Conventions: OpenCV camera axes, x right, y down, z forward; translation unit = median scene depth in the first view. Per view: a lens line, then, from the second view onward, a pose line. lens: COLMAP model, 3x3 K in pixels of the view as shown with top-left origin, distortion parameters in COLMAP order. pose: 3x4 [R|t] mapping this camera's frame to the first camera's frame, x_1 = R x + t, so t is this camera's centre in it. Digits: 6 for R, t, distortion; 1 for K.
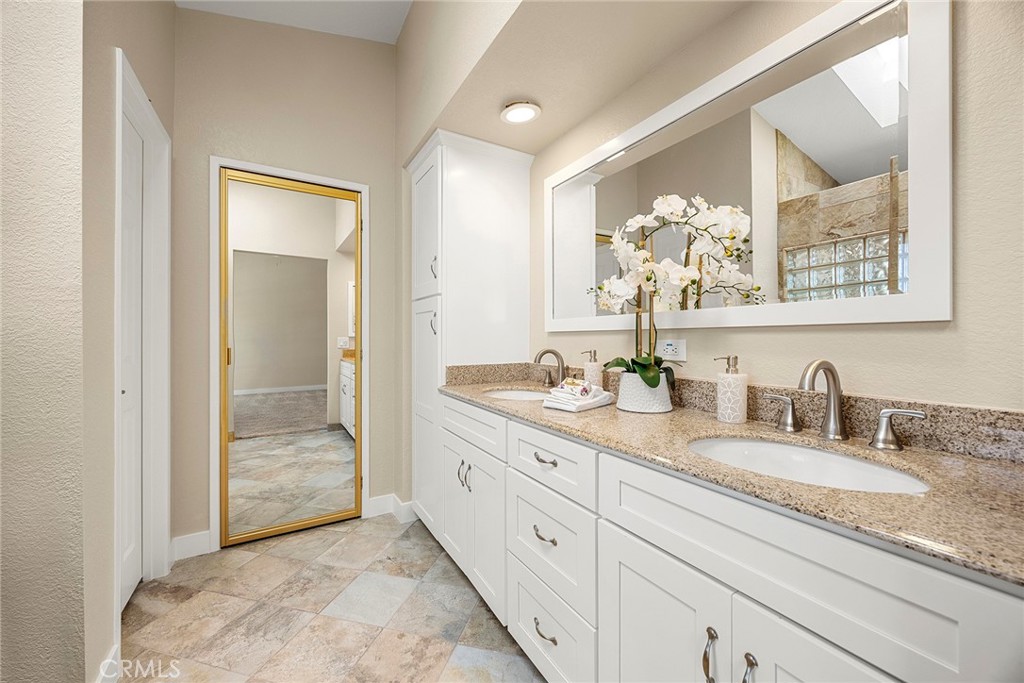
lens RADIAL K [[393.1, 0, 512.5], [0, 393.1, 340.8], [0, 0, 1]] dist [-0.002982, -0.000509]
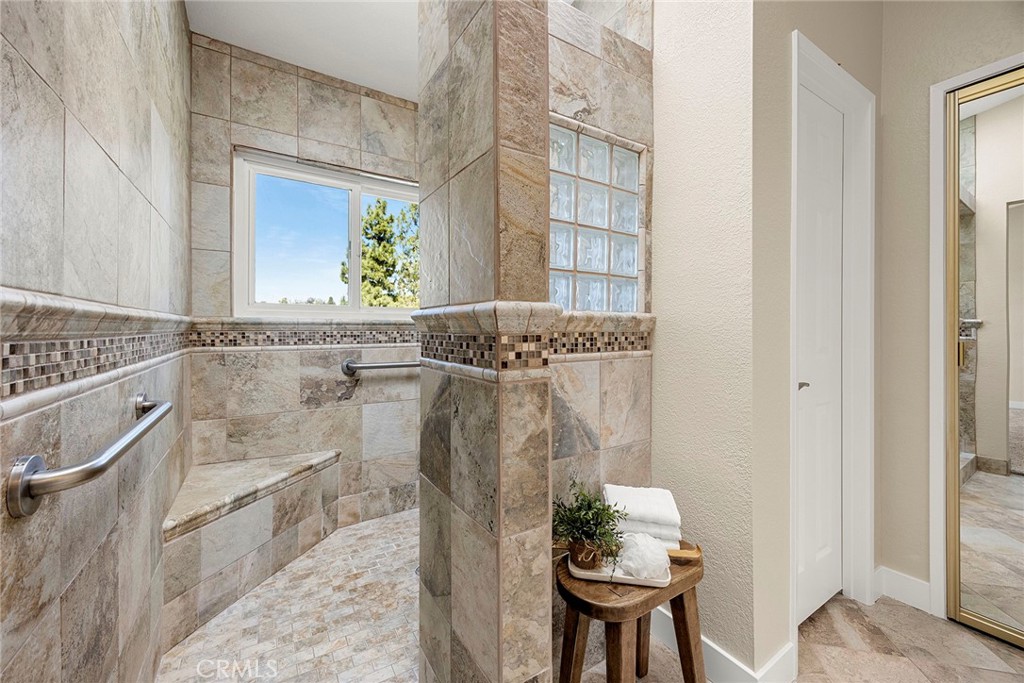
lens RADIAL K [[393.1, 0, 530.5], [0, 393.1, 328.7], [0, 0, 1]] dist [-0.002982, -0.000509]
pose [[0.005312, -0.005500, -0.999971, -0.029665], [-0.002102, 0.999983, -0.005511, -0.000141], [0.999984, 0.002132, 0.005300, 0.287679]]
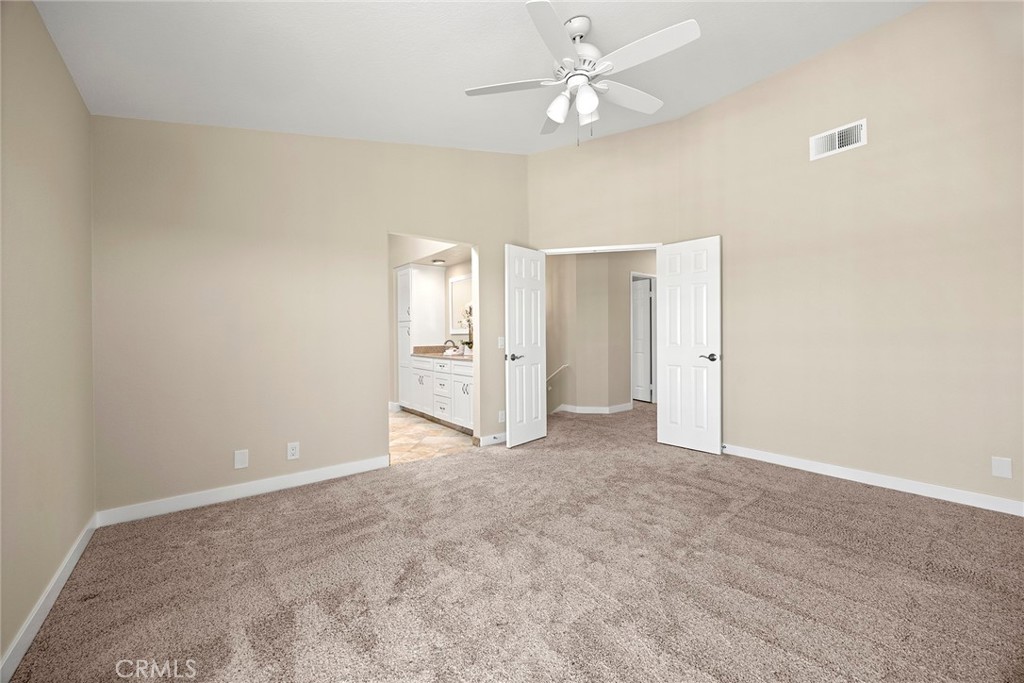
lens RADIAL K [[393.1, 0, 512.5], [0, 393.1, 341.3], [0, 0, 1]] dist [-0.002982, -0.000509]
pose [[0.991459, -0.009887, 0.130044, 0.132742], [0.009108, 0.999937, 0.006584, 0.011907], [-0.130101, -0.005343, 0.991486, -1.490930]]
